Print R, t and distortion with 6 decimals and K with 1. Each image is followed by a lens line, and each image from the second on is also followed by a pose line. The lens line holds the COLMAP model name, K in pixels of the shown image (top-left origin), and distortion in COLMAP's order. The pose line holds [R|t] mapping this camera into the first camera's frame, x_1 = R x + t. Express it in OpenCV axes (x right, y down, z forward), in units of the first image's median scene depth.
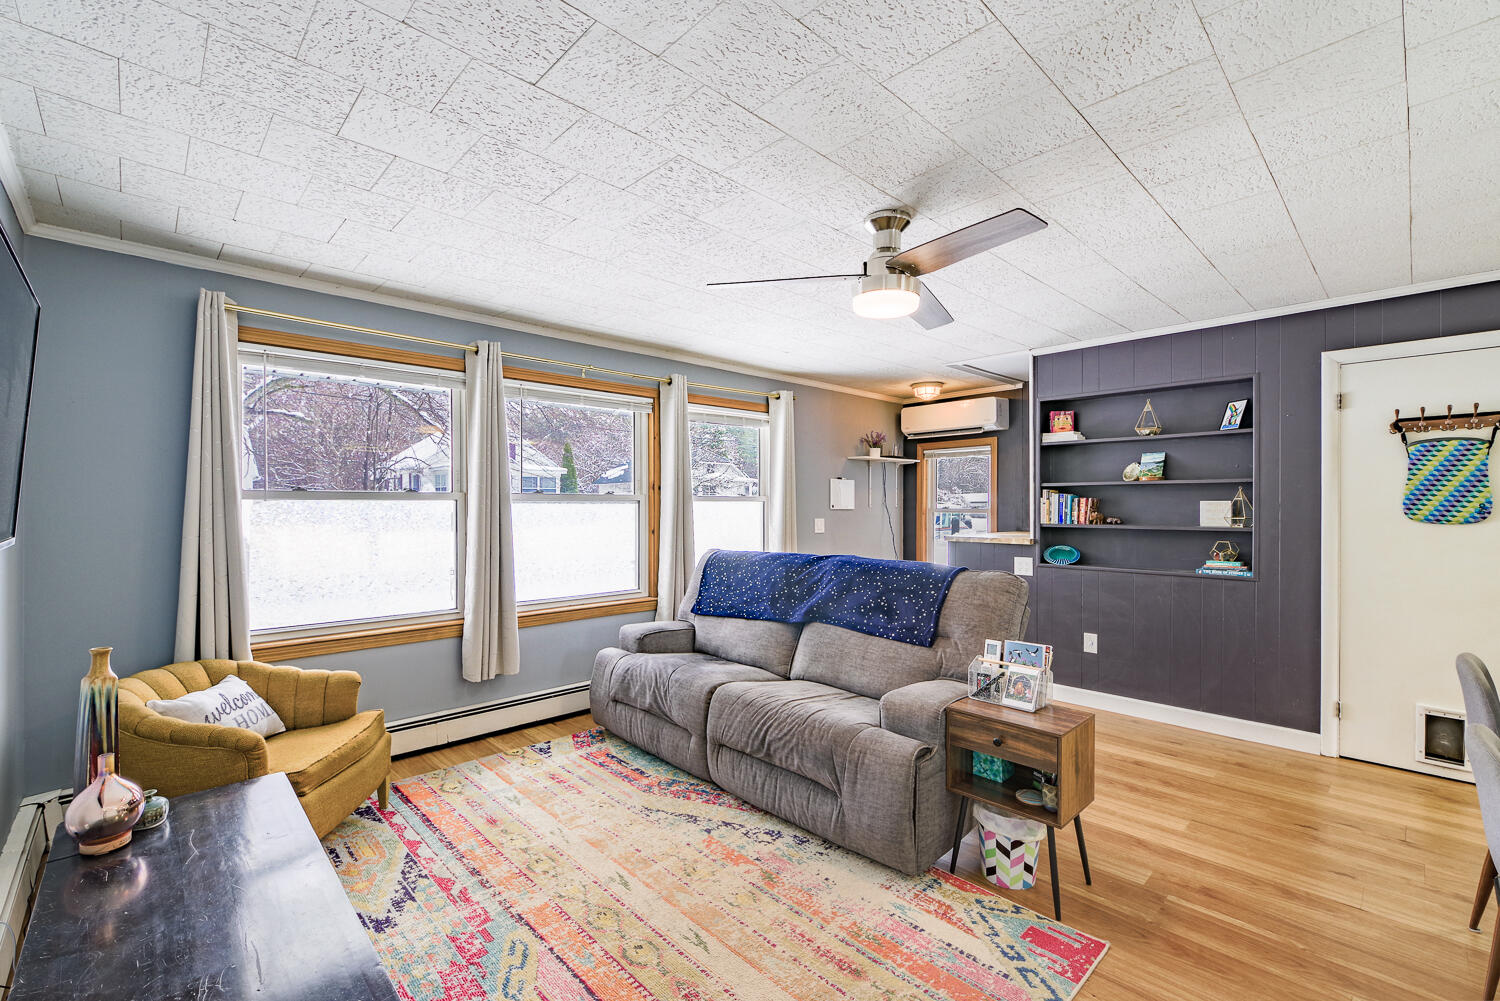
lens RADIAL K [[647.0, 0, 750.9], [0, 647.0, 505.9], [0, 0, 1]] dist [-0.010089, -0.000340]
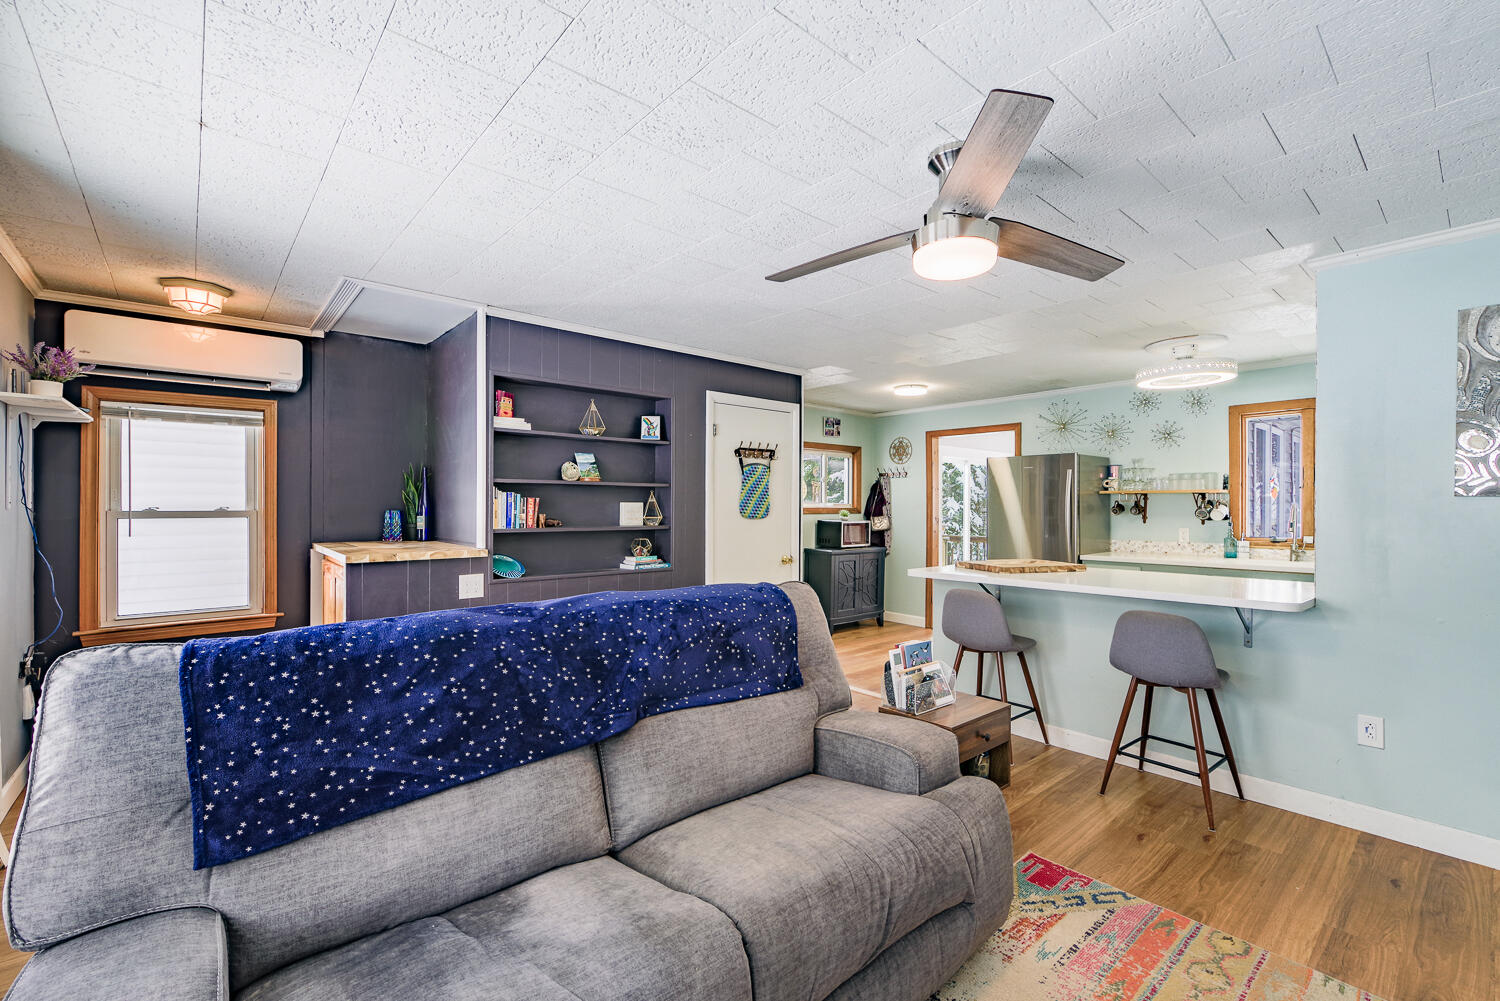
lens RADIAL K [[647.0, 0, 750.1], [0, 647.0, 505.0], [0, 0, 1]] dist [-0.010089, -0.000340]
pose [[0.056484, 0.003734, 0.998397, -0.373287], [-0.003608, 0.999987, -0.003536, -0.000557], [-0.998397, -0.003402, 0.056496, 0.734376]]
